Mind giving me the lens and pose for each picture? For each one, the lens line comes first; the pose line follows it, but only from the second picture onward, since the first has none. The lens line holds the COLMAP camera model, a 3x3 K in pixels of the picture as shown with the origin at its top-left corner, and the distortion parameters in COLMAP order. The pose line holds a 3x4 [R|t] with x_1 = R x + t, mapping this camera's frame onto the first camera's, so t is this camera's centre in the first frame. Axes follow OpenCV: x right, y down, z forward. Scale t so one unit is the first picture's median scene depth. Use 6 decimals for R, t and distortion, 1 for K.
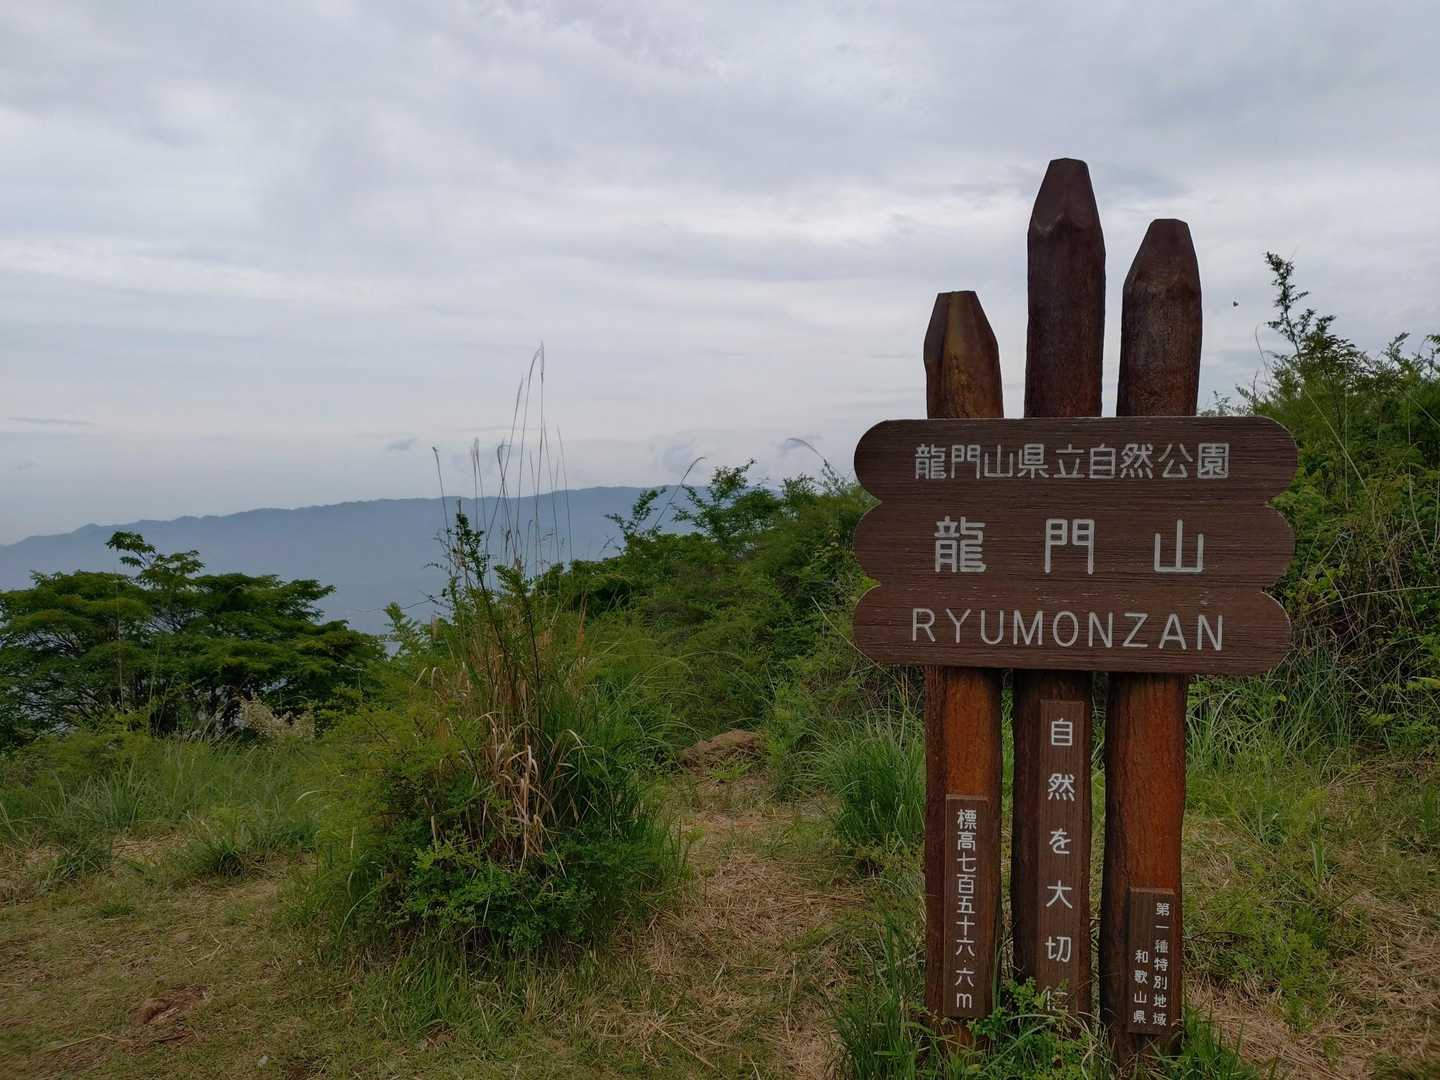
lens RADIAL K [[993.7, 0, 720.0], [0, 993.7, 540.0], [0, 0, 1]] dist [0.059480, -0.132658]
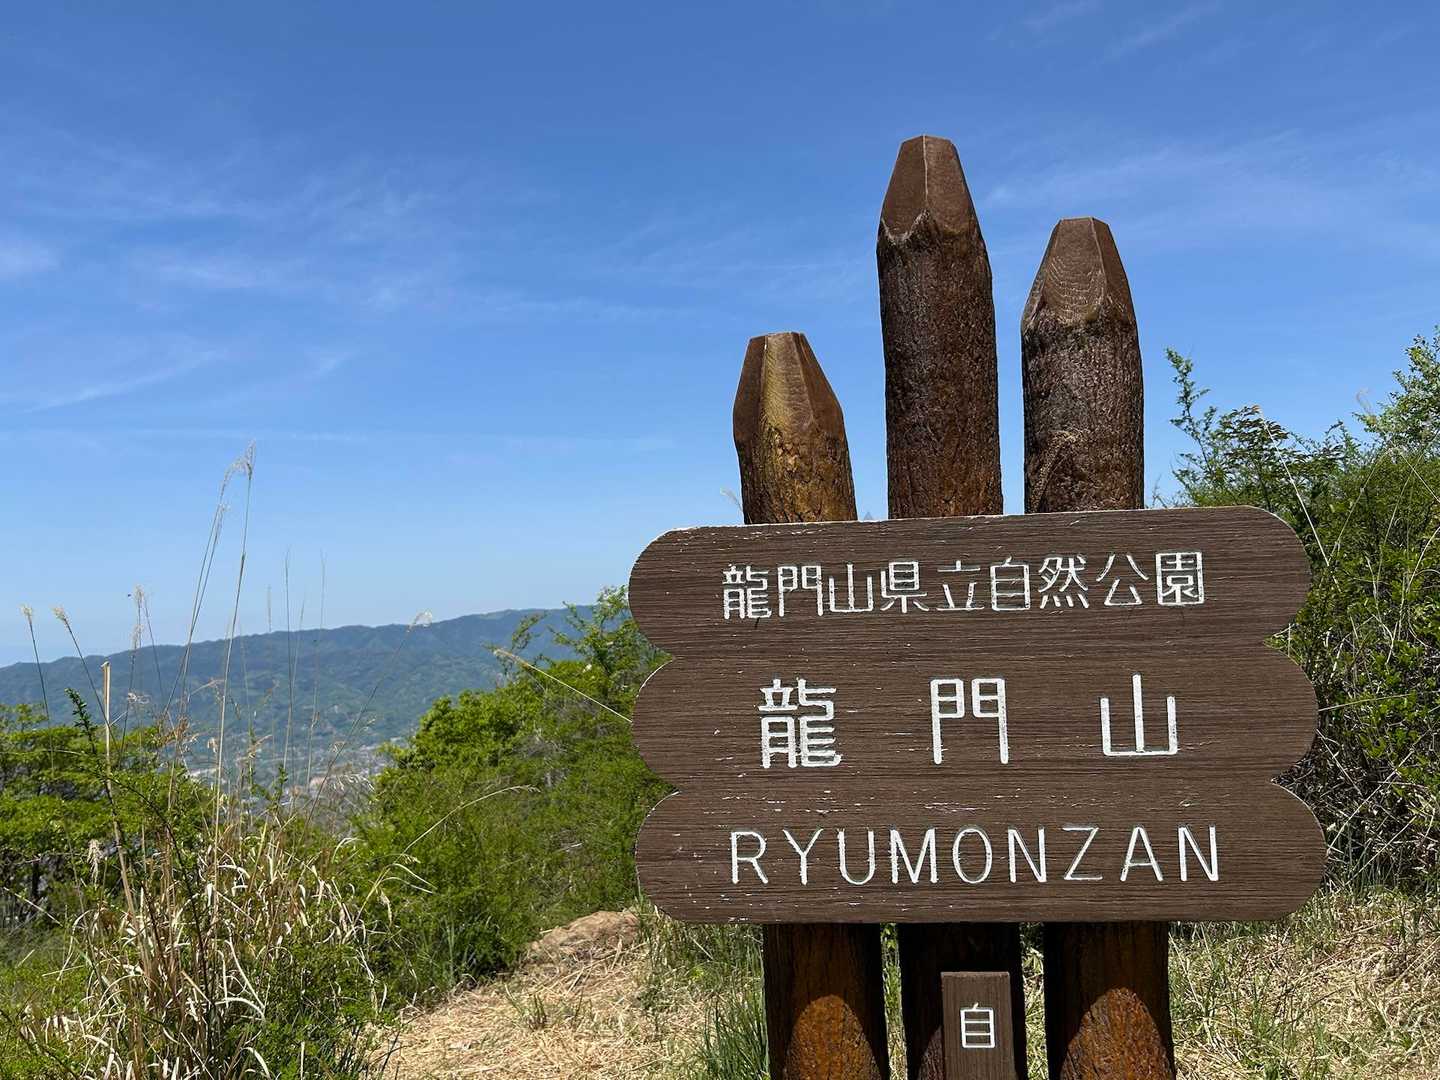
lens RADIAL K [[993.7, 0, 720.0], [0, 993.7, 540.0], [0, 0, 1]] dist [0.059480, -0.132658]
pose [[0.996598, -0.029796, 0.076839, 0.147668], [0.038406, 0.992837, -0.113132, -0.040910], [-0.072917, 0.115698, 0.990604, 0.373692]]
